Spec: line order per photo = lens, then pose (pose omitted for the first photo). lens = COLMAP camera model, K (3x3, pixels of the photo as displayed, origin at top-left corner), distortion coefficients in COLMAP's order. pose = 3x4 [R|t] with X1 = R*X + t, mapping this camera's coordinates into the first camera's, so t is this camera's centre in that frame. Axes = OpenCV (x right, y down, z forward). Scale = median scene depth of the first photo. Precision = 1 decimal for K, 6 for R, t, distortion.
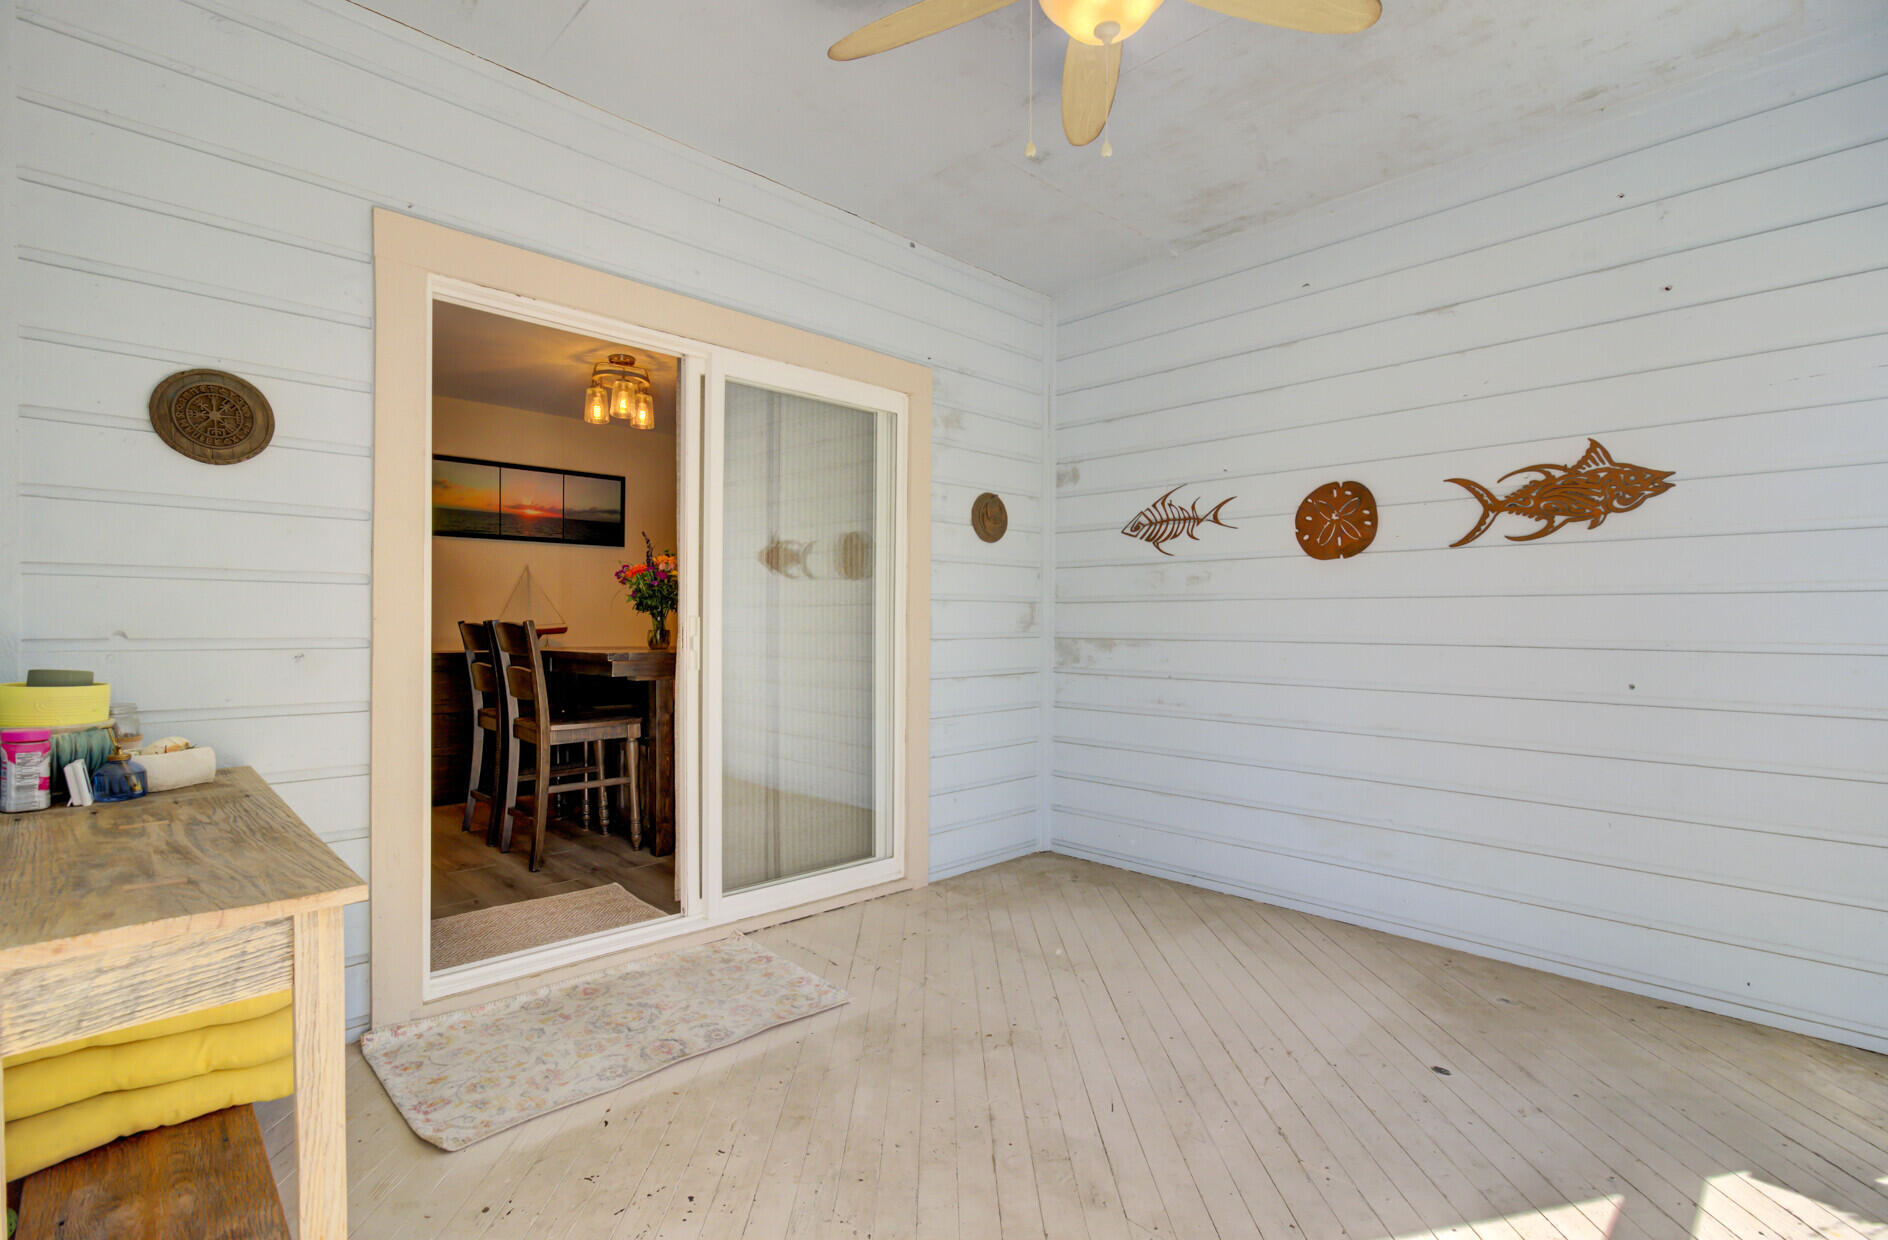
lens RADIAL K [[878.3, 0, 943.7], [0, 878.3, 621.8], [0, 0, 1]] dist [0.000025, -0.000035]
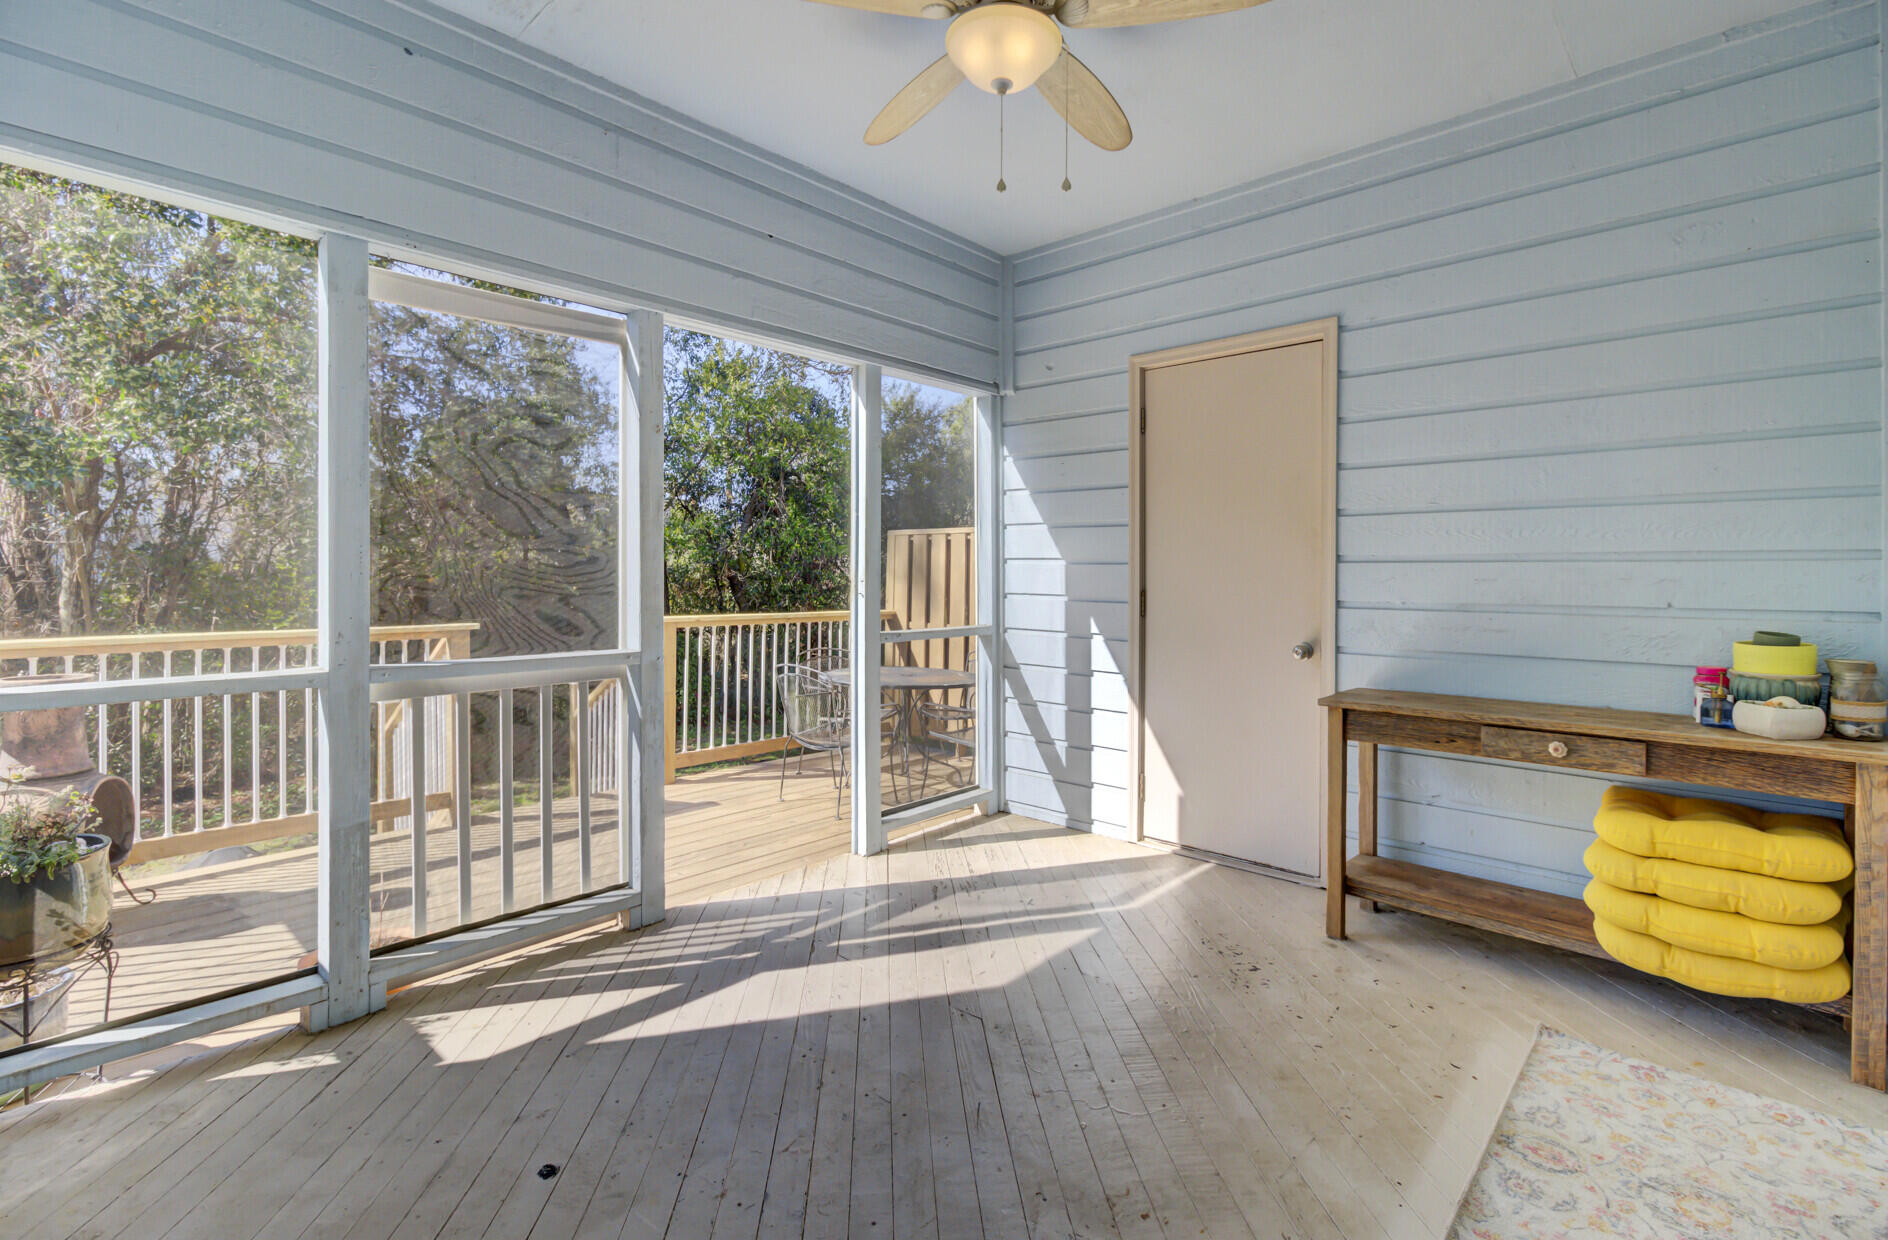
lens RADIAL K [[878.3, 0, 942.7], [0, 878.3, 581.6], [0, 0, 1]] dist [0.000025, -0.000035]
pose [[-0.998383, -0.008090, -0.056274, 0.284539], [-0.008493, 0.999940, 0.006938, -0.018268], [0.056215, 0.007404, -0.998391, 1.909332]]
